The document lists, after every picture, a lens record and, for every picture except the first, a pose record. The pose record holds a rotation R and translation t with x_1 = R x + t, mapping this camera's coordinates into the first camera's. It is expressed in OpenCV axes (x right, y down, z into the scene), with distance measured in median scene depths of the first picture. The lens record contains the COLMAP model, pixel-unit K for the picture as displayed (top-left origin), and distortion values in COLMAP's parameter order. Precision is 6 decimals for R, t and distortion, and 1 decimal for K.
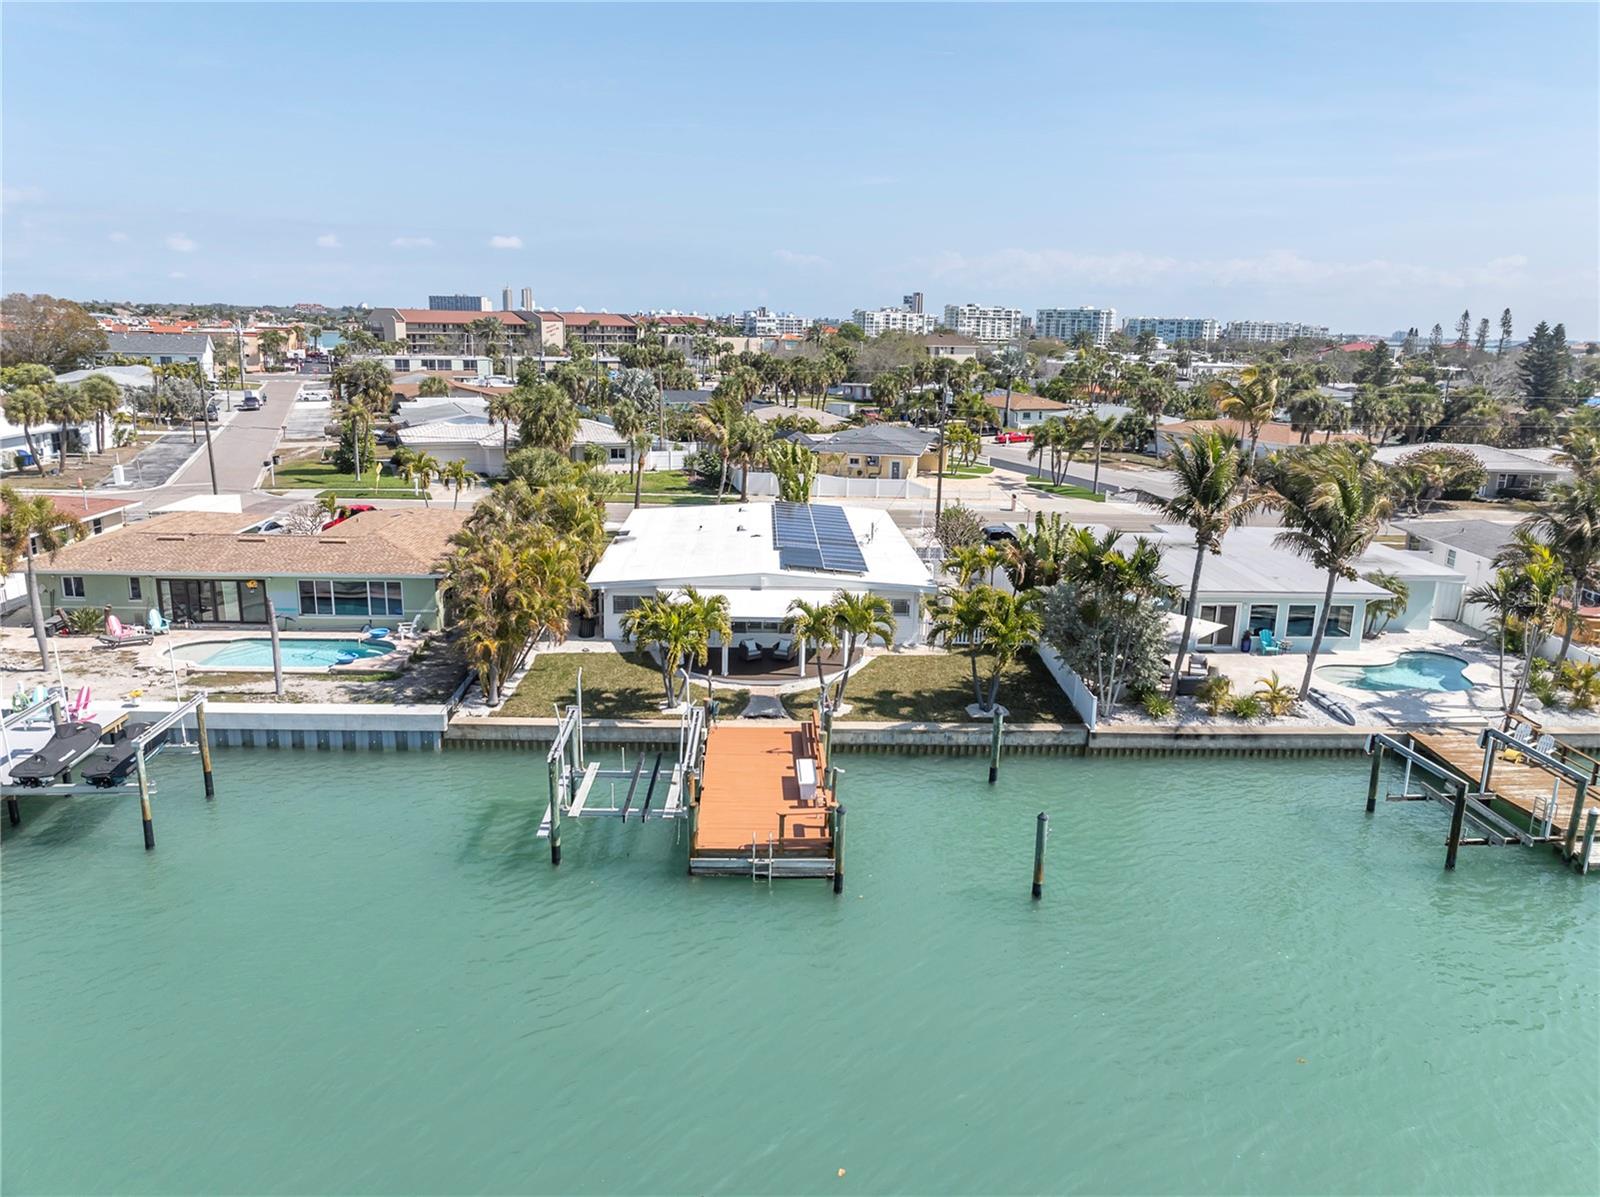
lens RADIAL K [[1123.6, 0, 798.8], [0, 1123.6, 598.2], [0, 0, 1]] dist [-0.006191, -0.001367]
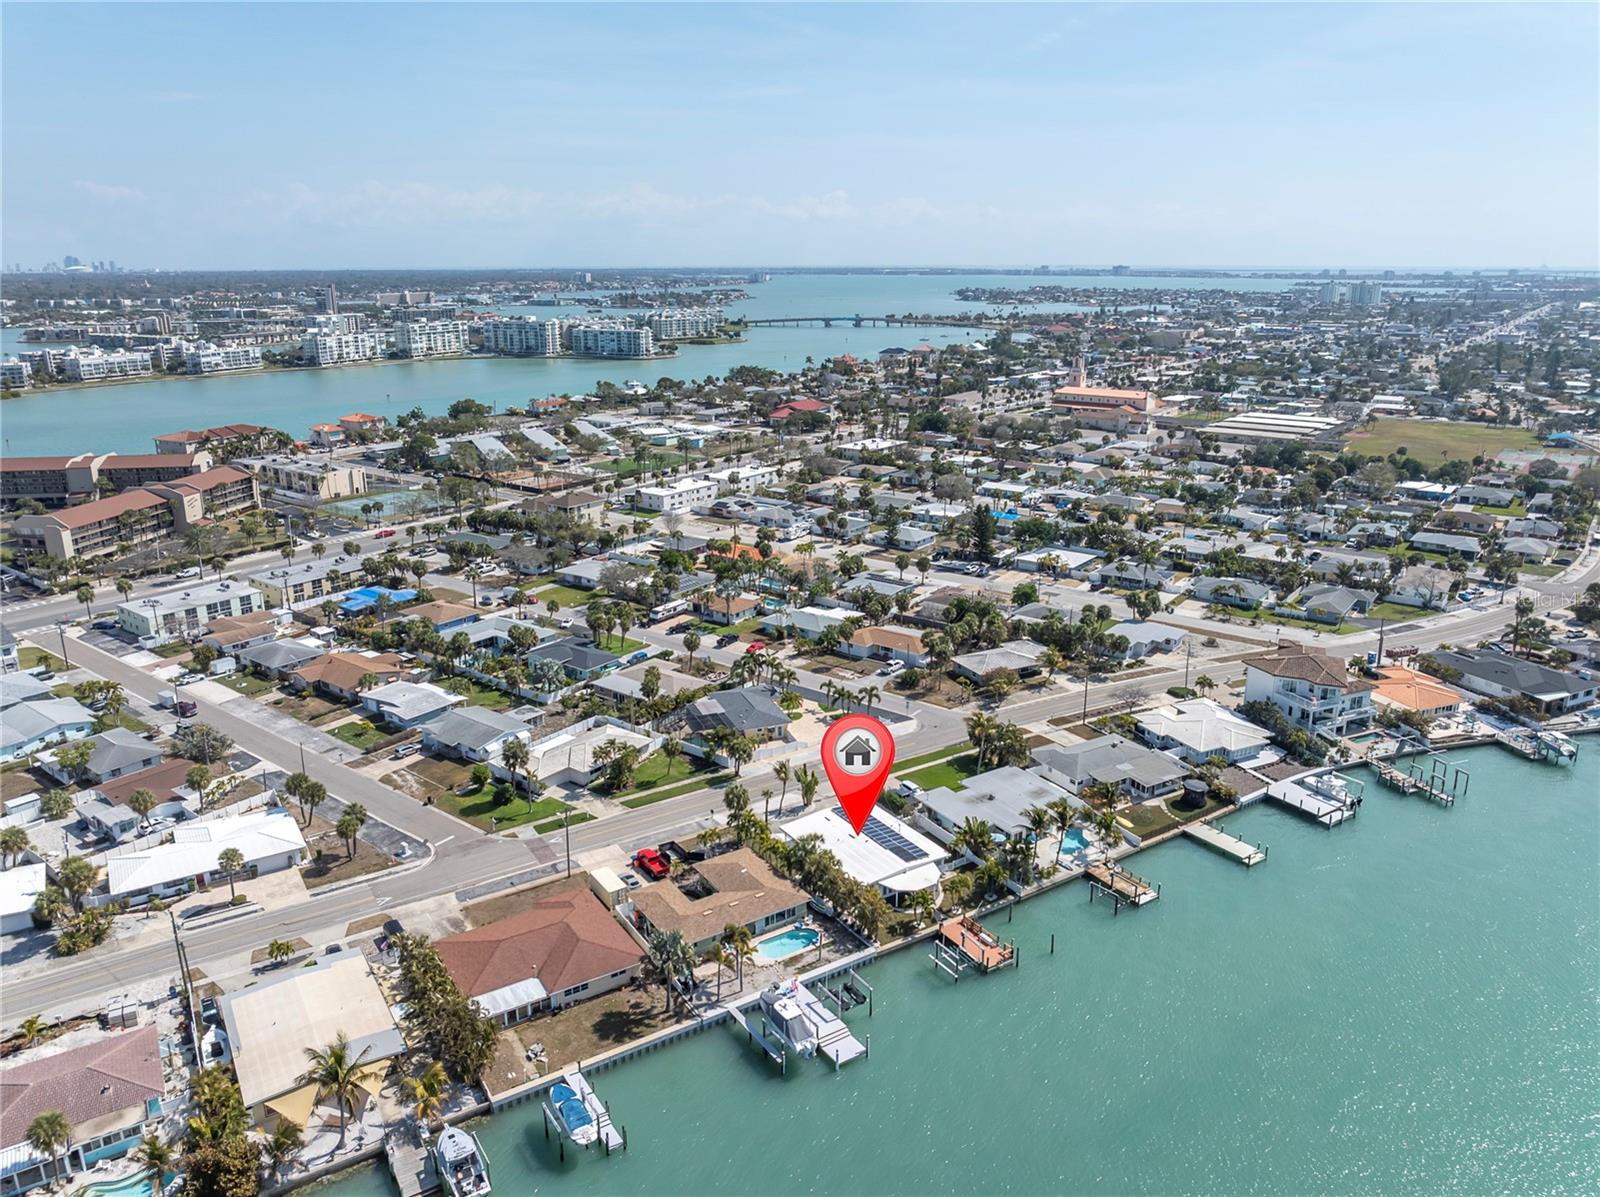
lens RADIAL K [[1123.6, 0, 805.8], [0, 1123.6, 600.5], [0, 0, 1]] dist [-0.006191, -0.001367]
pose [[0.858695, -0.171638, 0.482891, -1.745338], [0.143264, 0.985078, 0.095378, -1.149358], [-0.492056, -0.012719, 0.870471, -1.616361]]
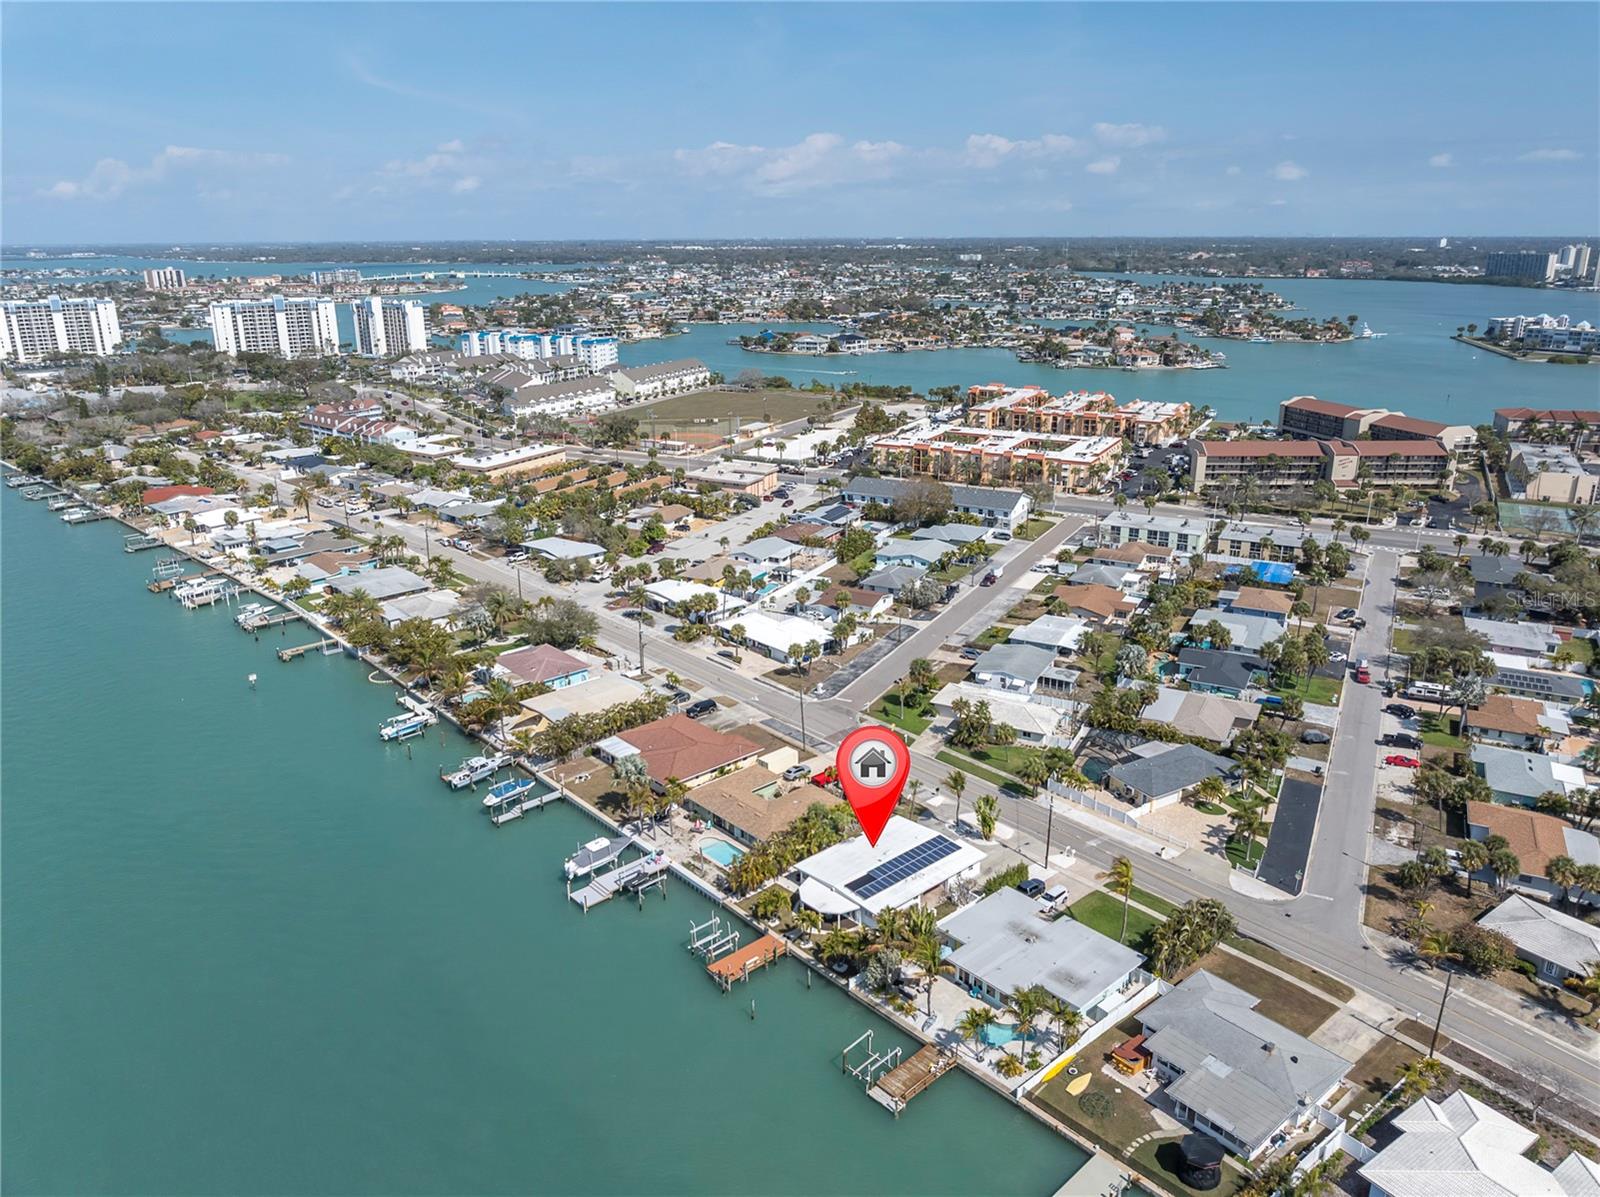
lens RADIAL K [[1123.6, 0, 803.6], [0, 1123.6, 596.7], [0, 0, 1]] dist [-0.006191, -0.001367]
pose [[0.639662, 0.210858, -0.739170, 2.102568], [-0.163501, 0.976956, 0.137199, -1.216524], [0.751066, 0.033094, 0.659397, -1.031488]]
